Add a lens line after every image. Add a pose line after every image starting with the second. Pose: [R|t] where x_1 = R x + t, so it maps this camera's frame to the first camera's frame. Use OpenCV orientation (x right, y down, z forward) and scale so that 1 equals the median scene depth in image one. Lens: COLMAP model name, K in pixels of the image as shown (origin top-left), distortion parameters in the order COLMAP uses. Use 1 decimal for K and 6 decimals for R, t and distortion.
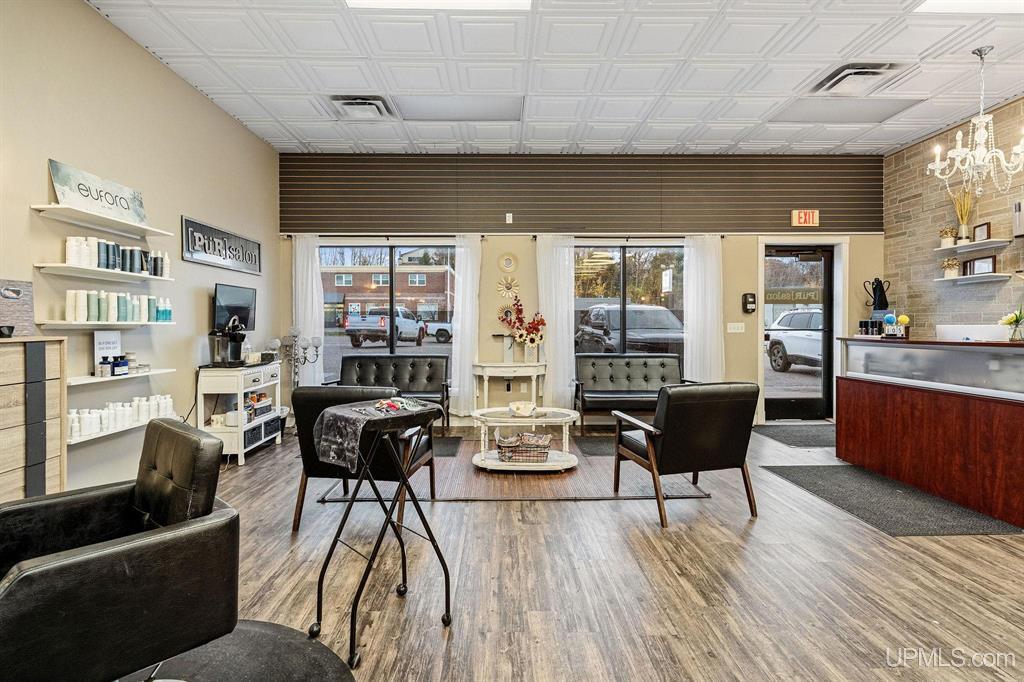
lens RADIAL K [[533.2, 0, 511.1], [0, 533.2, 333.8], [0, 0, 1]] dist [-0.000386, -0.000066]
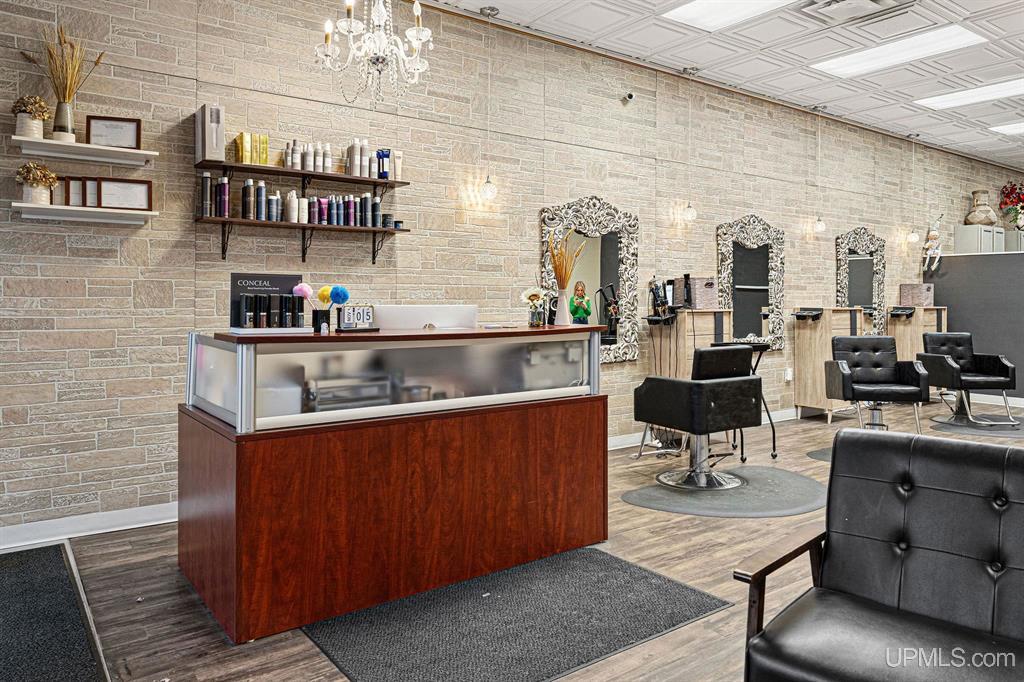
lens RADIAL K [[703.8, 0, 494.0], [0, 703.8, 297.1], [0, 0, 1]] dist [0.002282, 0.000252]
pose [[-0.564990, 0.001034, 0.825097, 0.098401], [0.008315, 0.999956, 0.004440, -0.030255], [-0.825056, 0.009369, -0.564974, 1.459558]]
